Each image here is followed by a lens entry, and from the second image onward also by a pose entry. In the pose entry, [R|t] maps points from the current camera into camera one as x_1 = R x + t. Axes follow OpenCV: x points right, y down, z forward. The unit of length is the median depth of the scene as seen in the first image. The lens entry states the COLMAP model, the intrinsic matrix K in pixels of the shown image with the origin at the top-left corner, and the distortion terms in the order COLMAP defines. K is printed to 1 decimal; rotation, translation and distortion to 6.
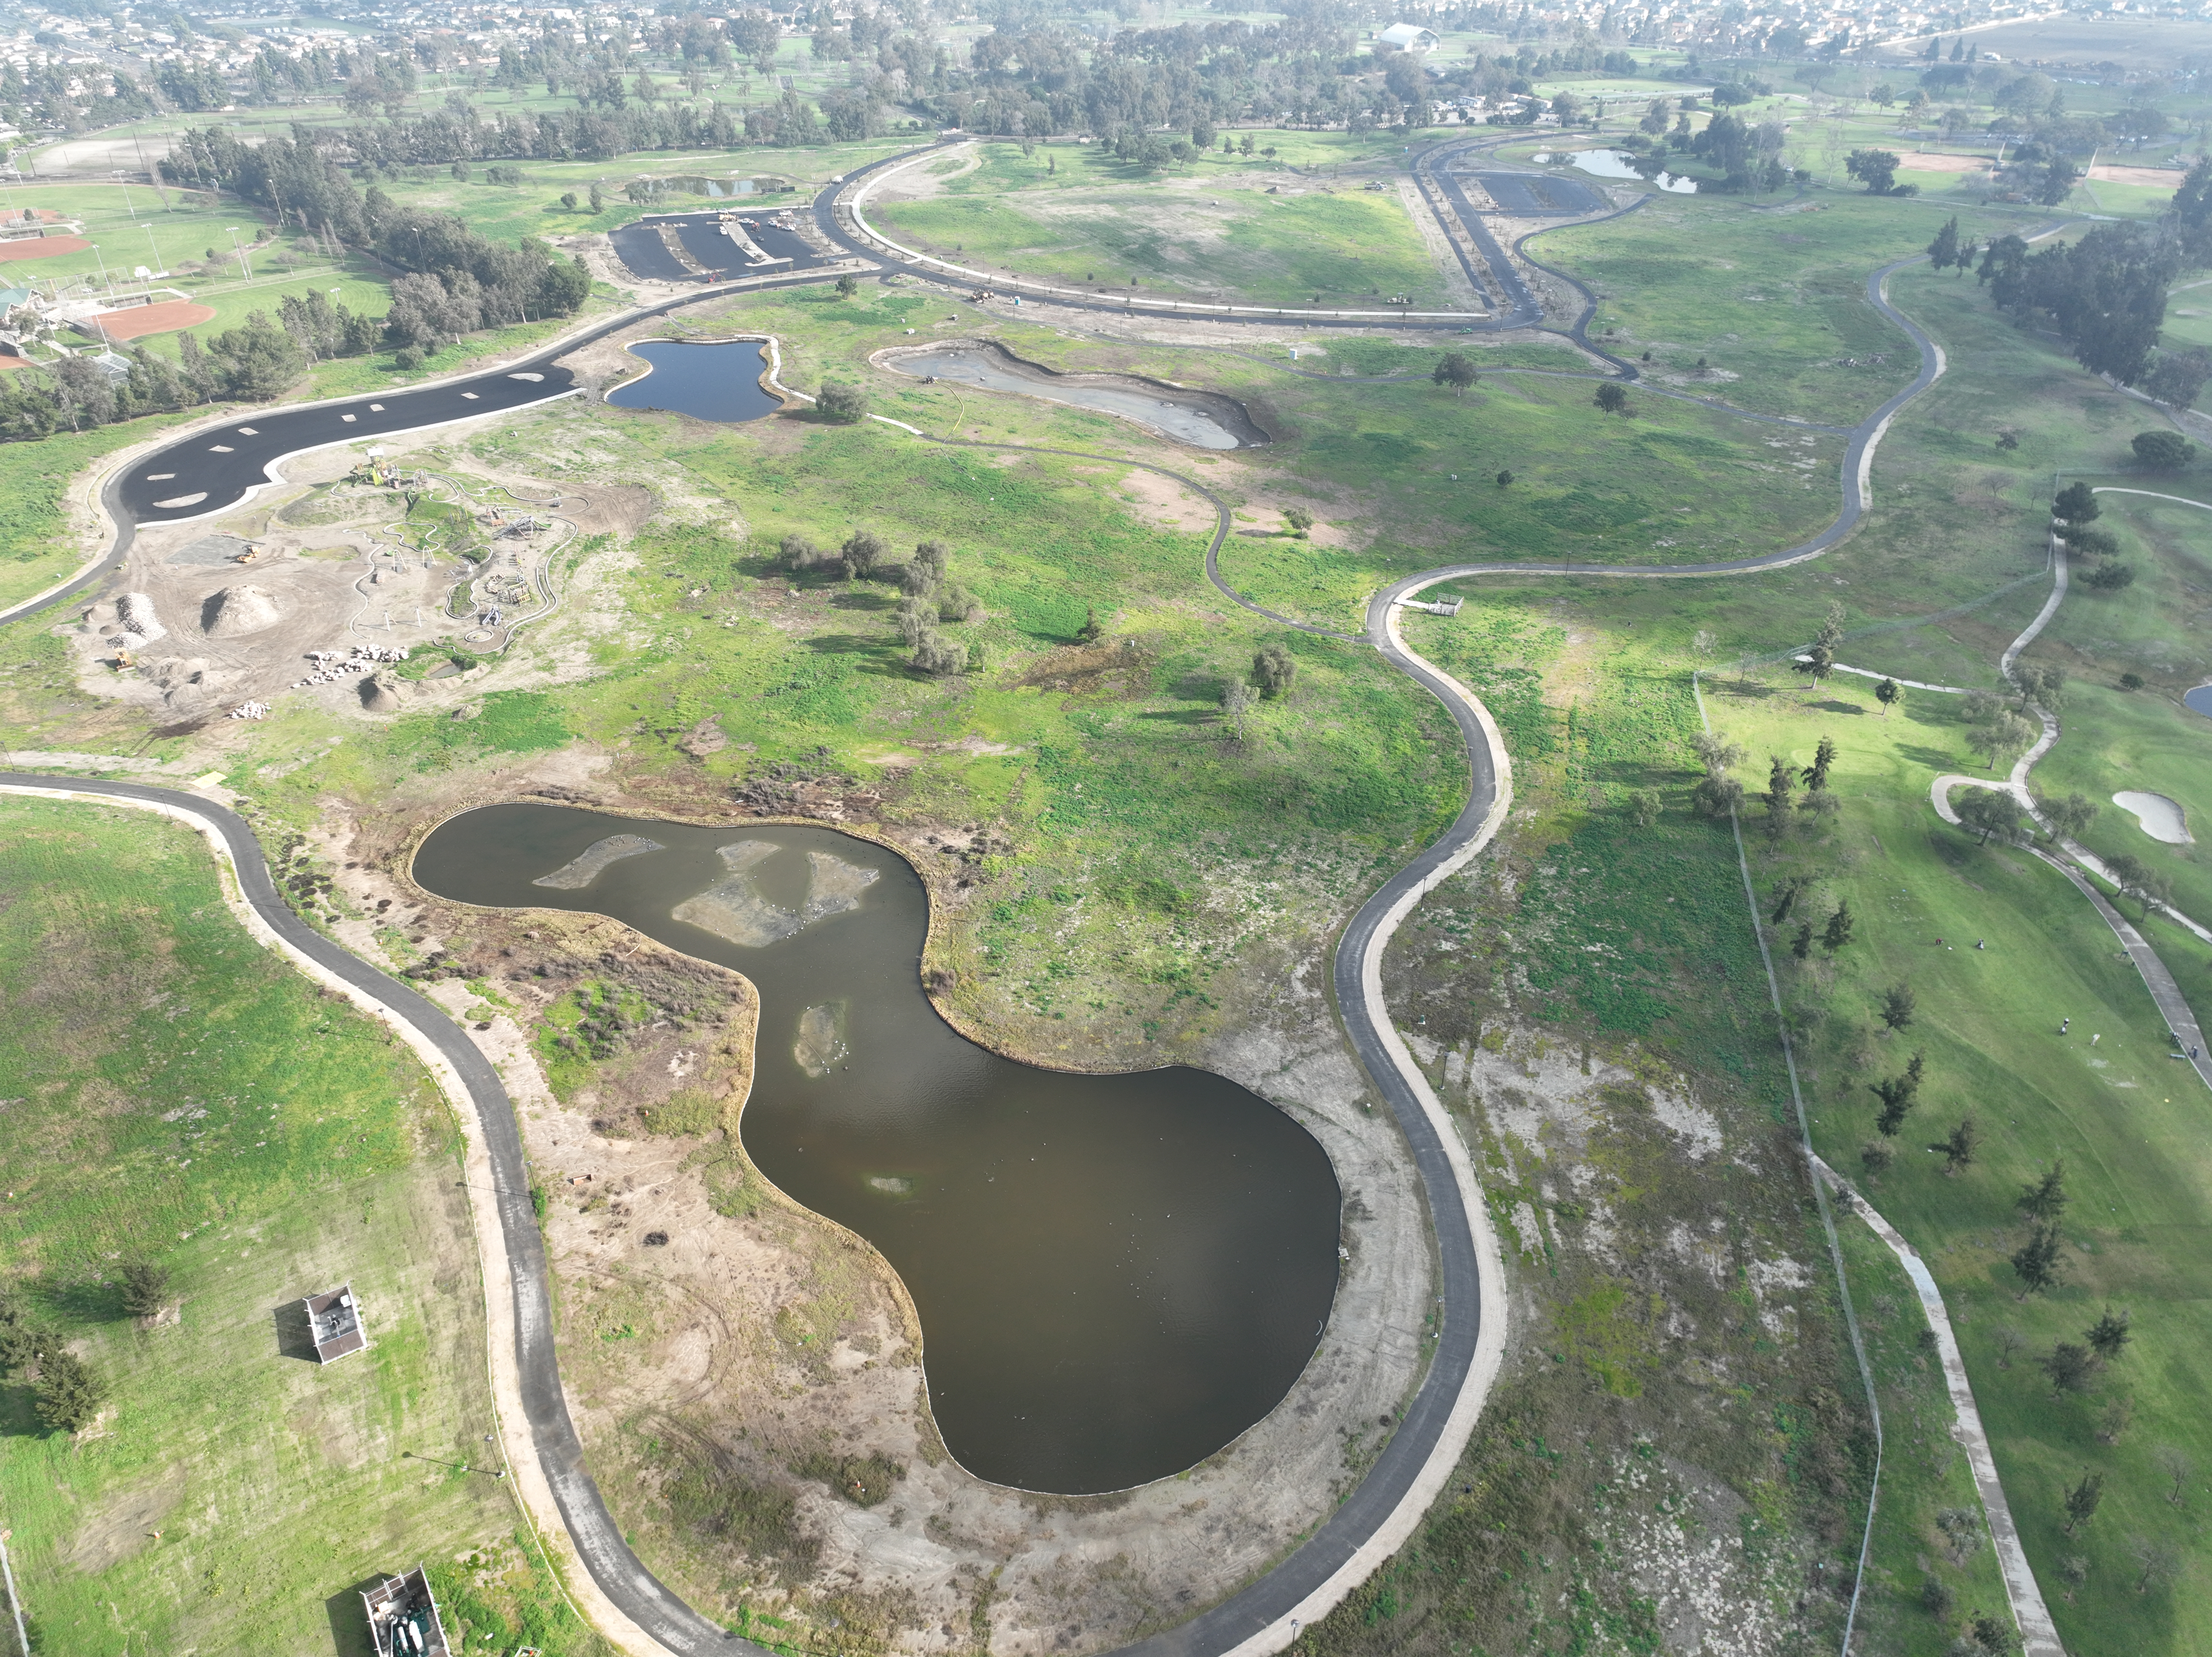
lens RADIAL K [[1552.9, 0, 1096.6], [0, 1552.9, 836.8], [0, 0, 1]] dist [0.001567, 0.016584]
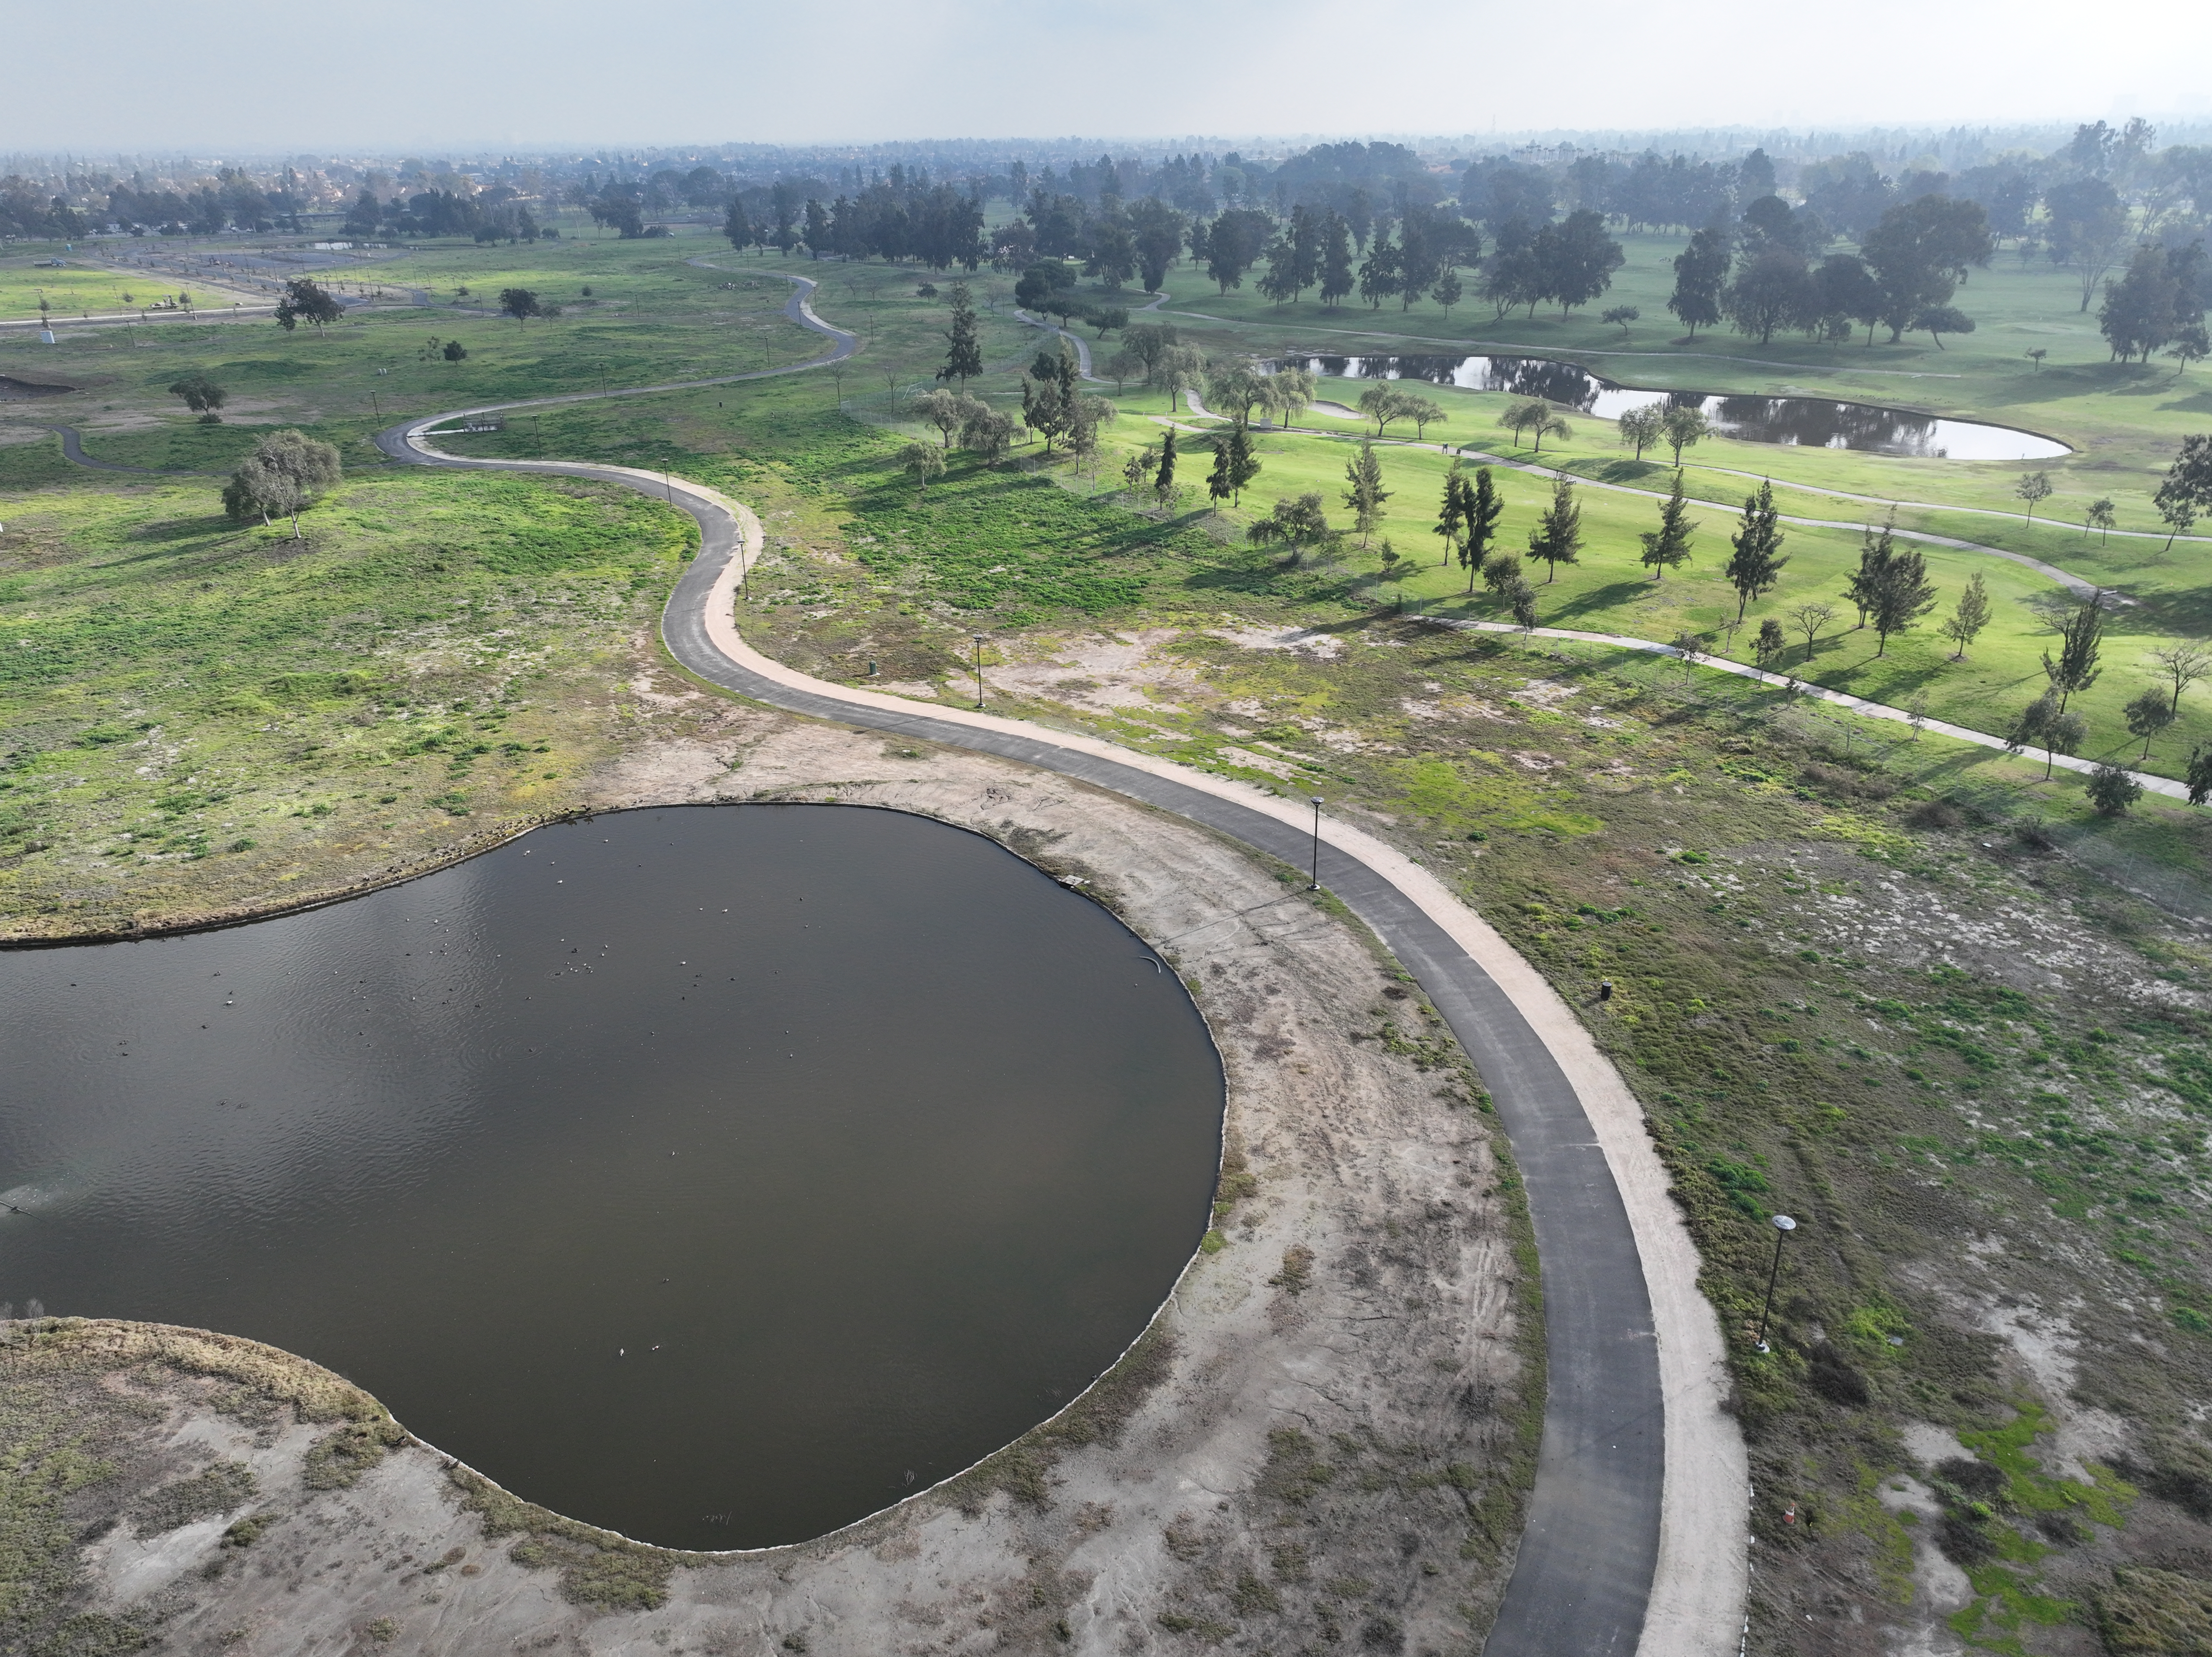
lens RADIAL K [[1552.9, 0, 1106.9], [0, 1552.9, 842.1], [0, 0, 1]] dist [0.001567, 0.016584]
pose [[0.702123, -0.295526, 0.647833, -0.130748], [0.393271, 0.919397, -0.006820, 0.198625], [-0.593600, 0.259562, 0.761752, 0.439600]]
